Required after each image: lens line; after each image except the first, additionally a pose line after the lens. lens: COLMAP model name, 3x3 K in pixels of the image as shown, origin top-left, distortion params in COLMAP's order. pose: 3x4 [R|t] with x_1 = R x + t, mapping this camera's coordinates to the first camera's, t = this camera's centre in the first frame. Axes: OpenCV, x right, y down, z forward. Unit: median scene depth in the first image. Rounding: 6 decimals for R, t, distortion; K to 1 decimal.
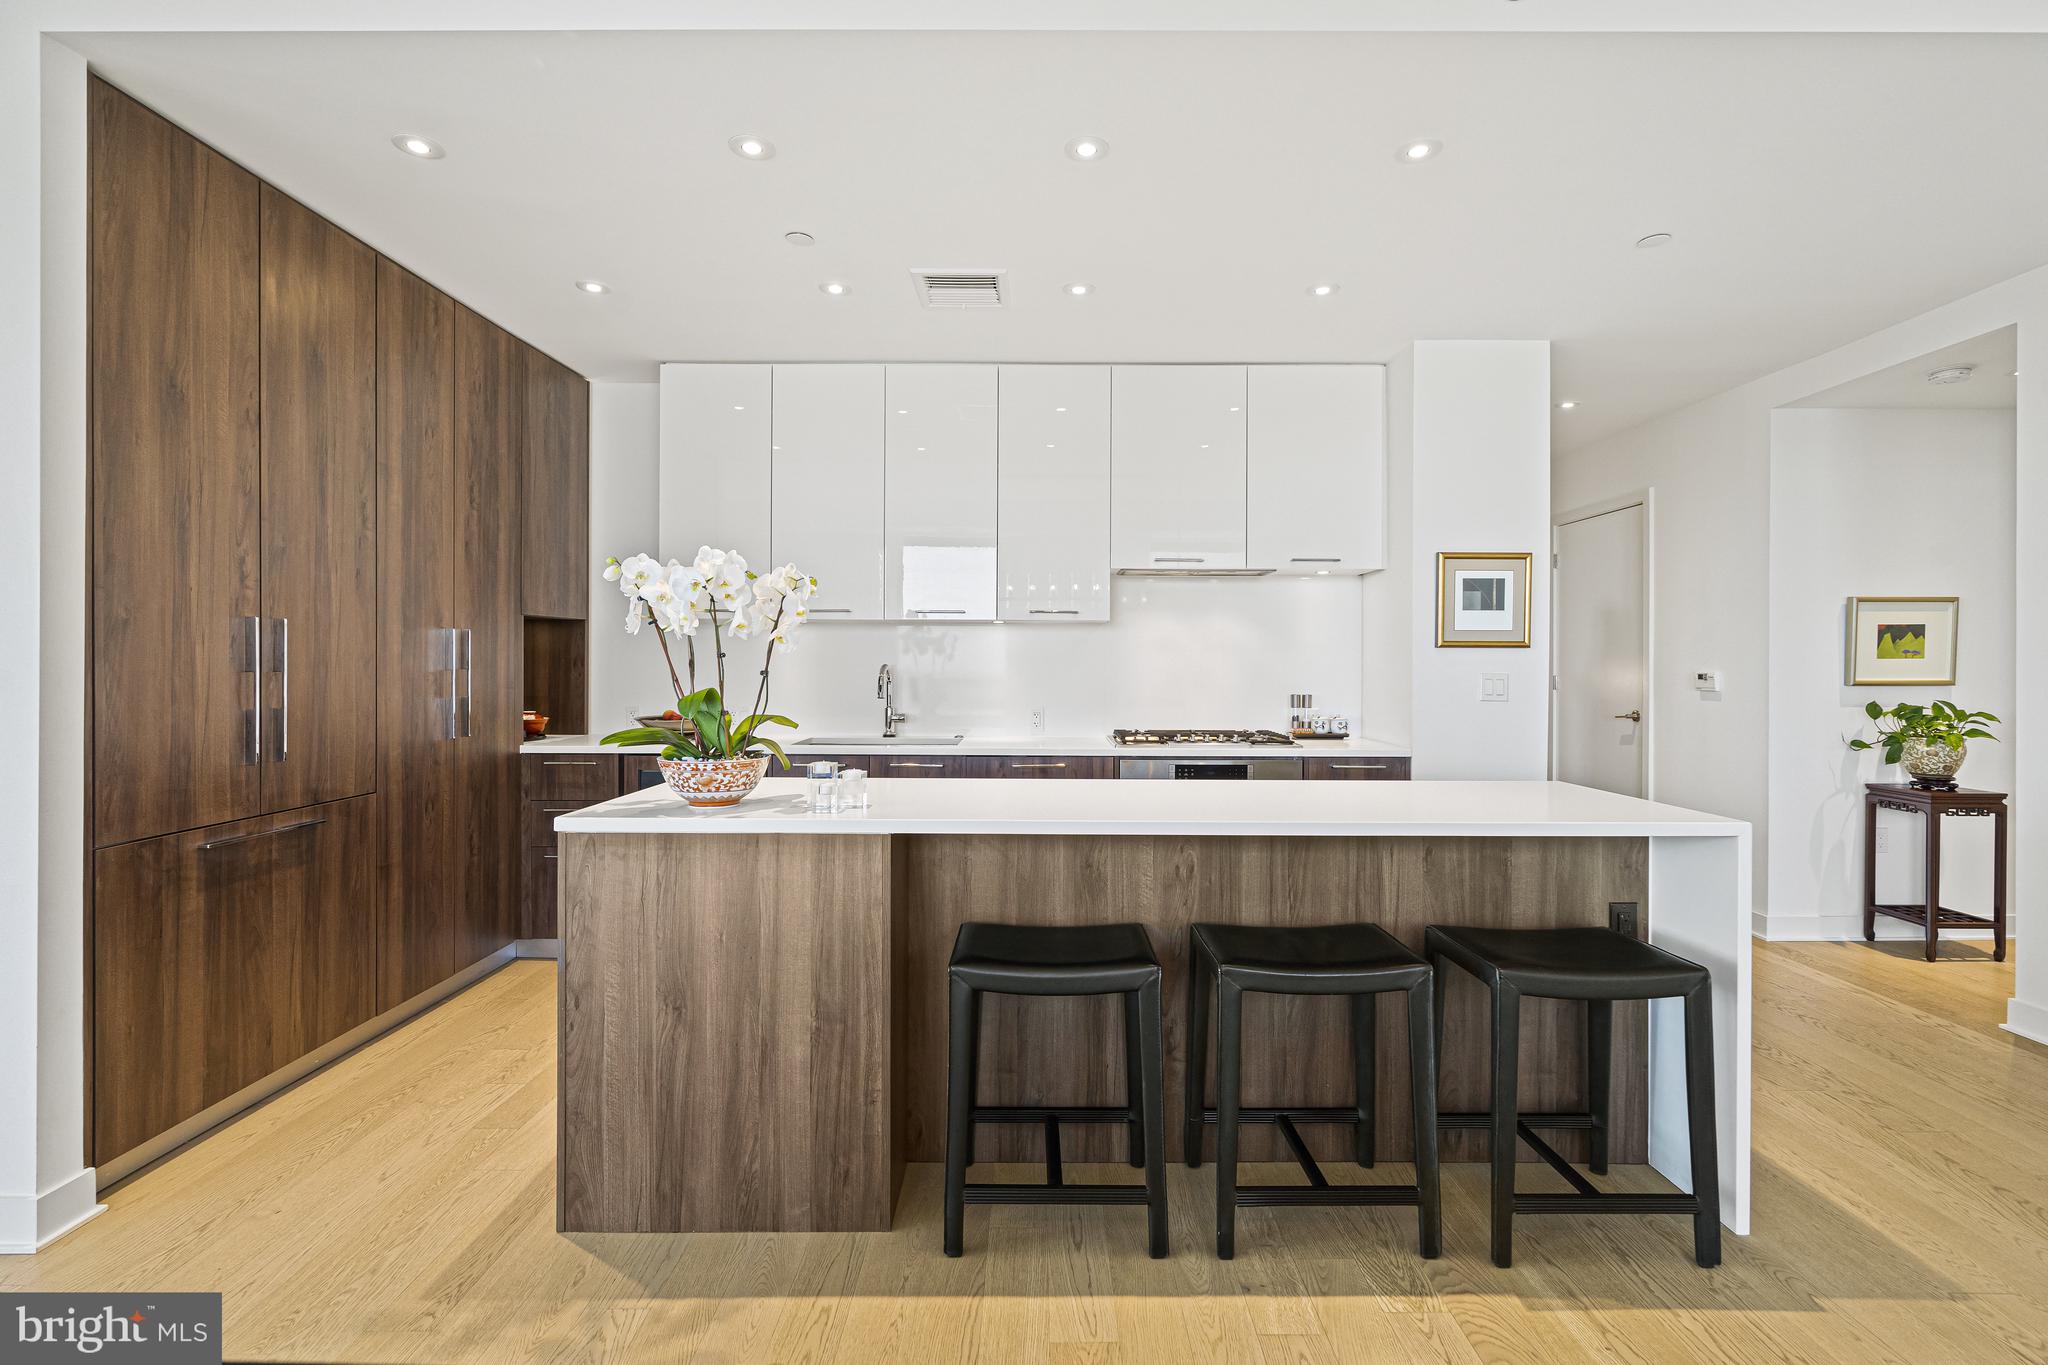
lens RADIAL K [[943.8, 0, 1028.9], [0, 943.8, 669.2], [0, 0, 1]] dist [-0.008193, 0.000837]
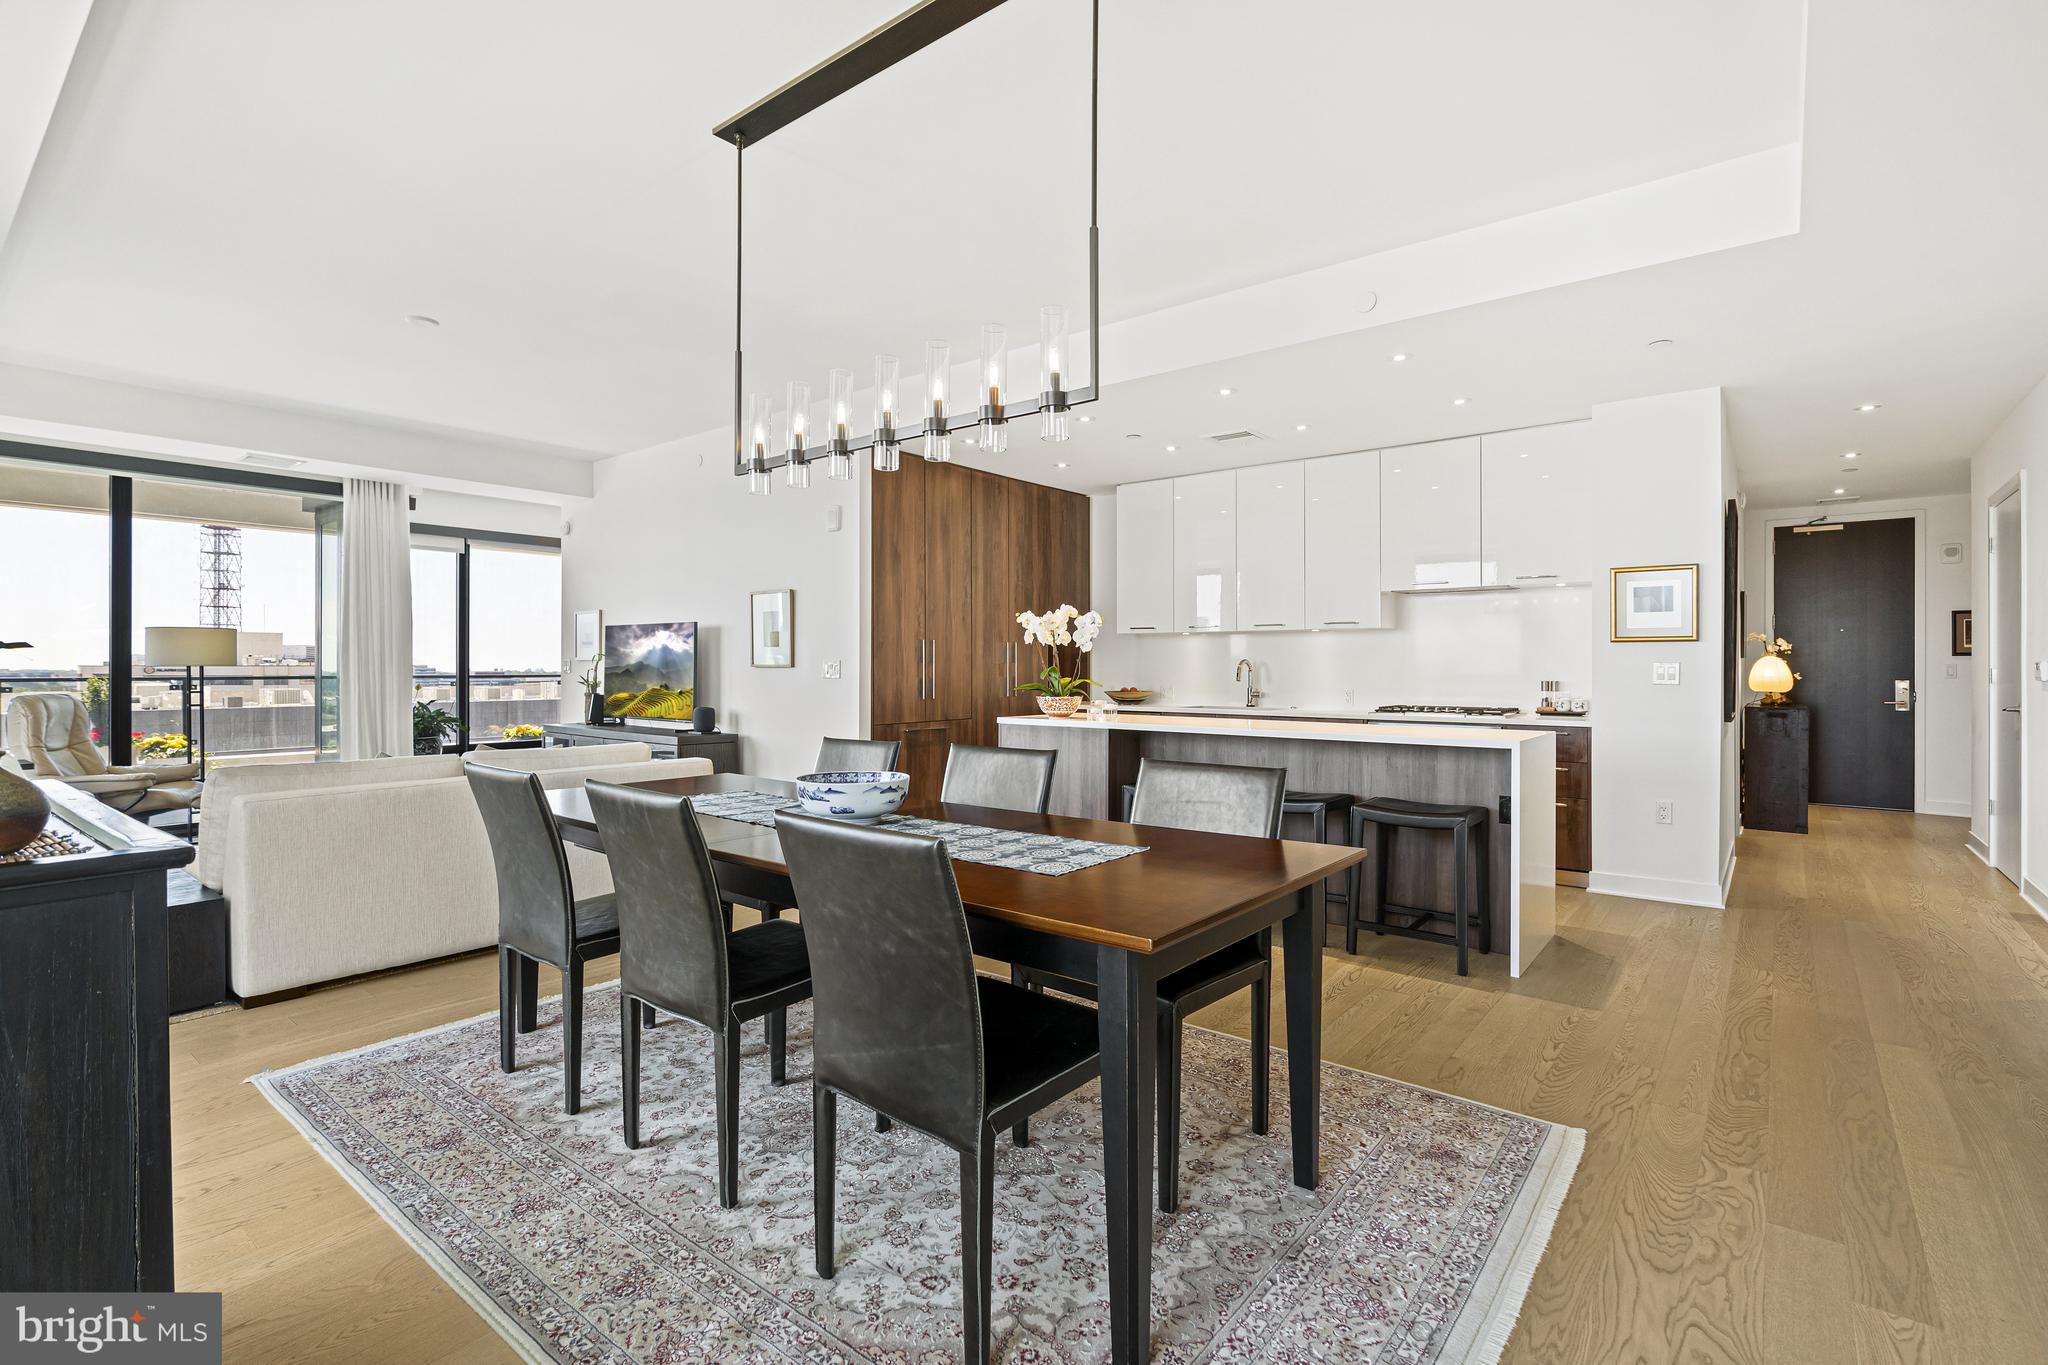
lens RADIAL K [[951.6, 0, 1025.8], [0, 951.6, 674.8], [0, 0, 1]] dist [-0.012317, 0.000264]
pose [[0.782208, 0.003112, -0.623010, 0.944513], [-0.002226, 0.999995, 0.002201, 0.030668], [0.623014, -0.000335, 0.782211, -0.783386]]
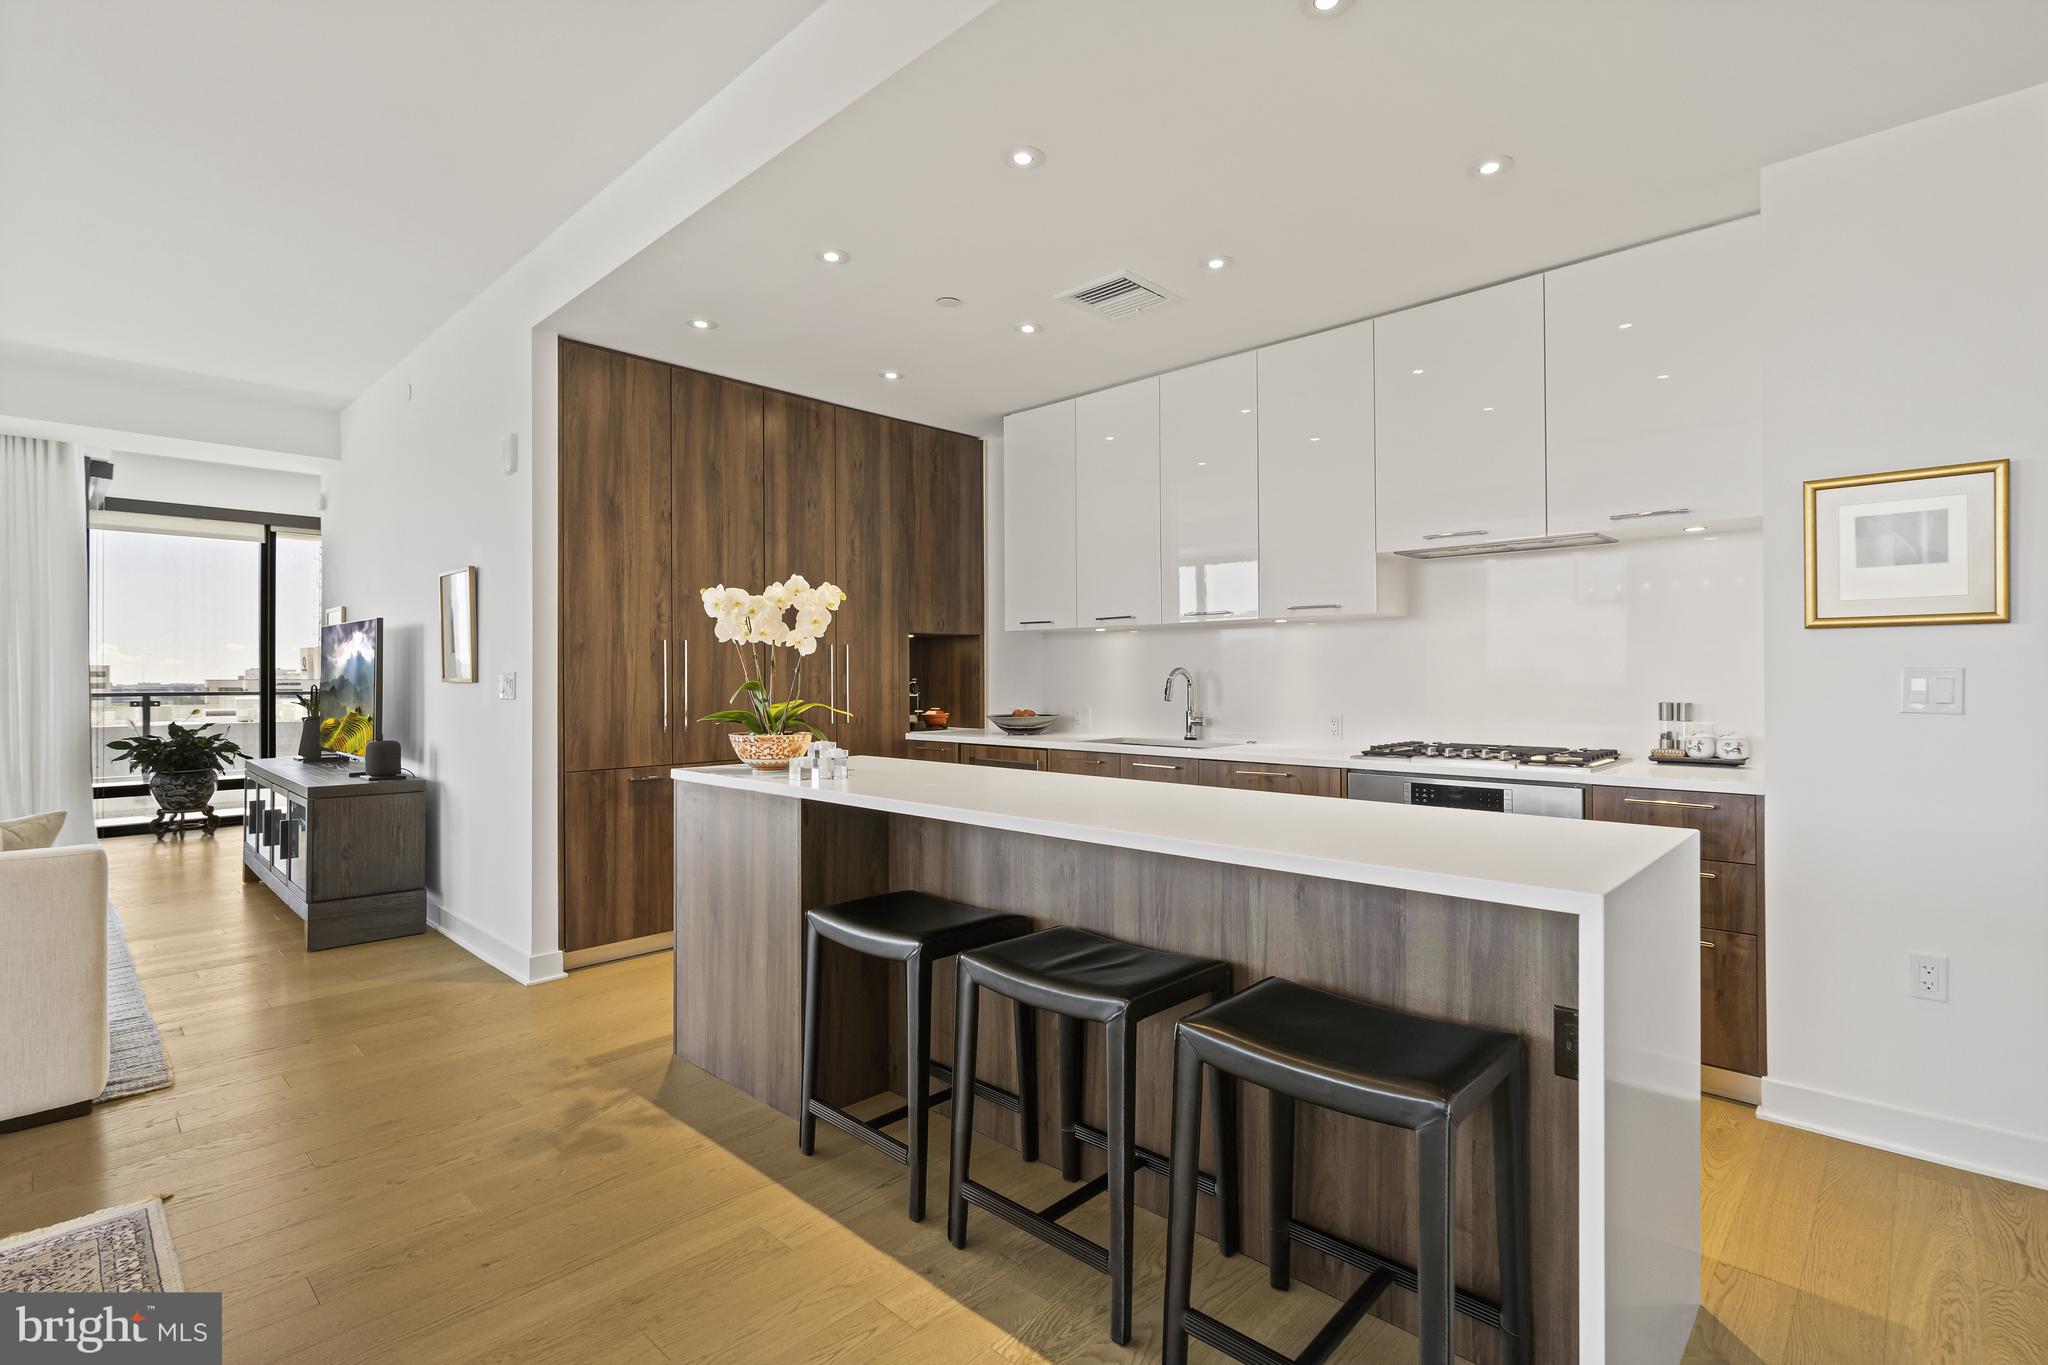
lens RADIAL K [[954.9, 0, 1024.6], [0, 954.9, 677.6], [0, 0, 1]] dist [-0.004833, -0.000186]
pose [[0.726067, -0.005534, -0.687601, 0.757907], [0.001757, 0.999979, -0.006193, 0.020363], [0.687621, 0.003288, 0.726062, 0.242773]]
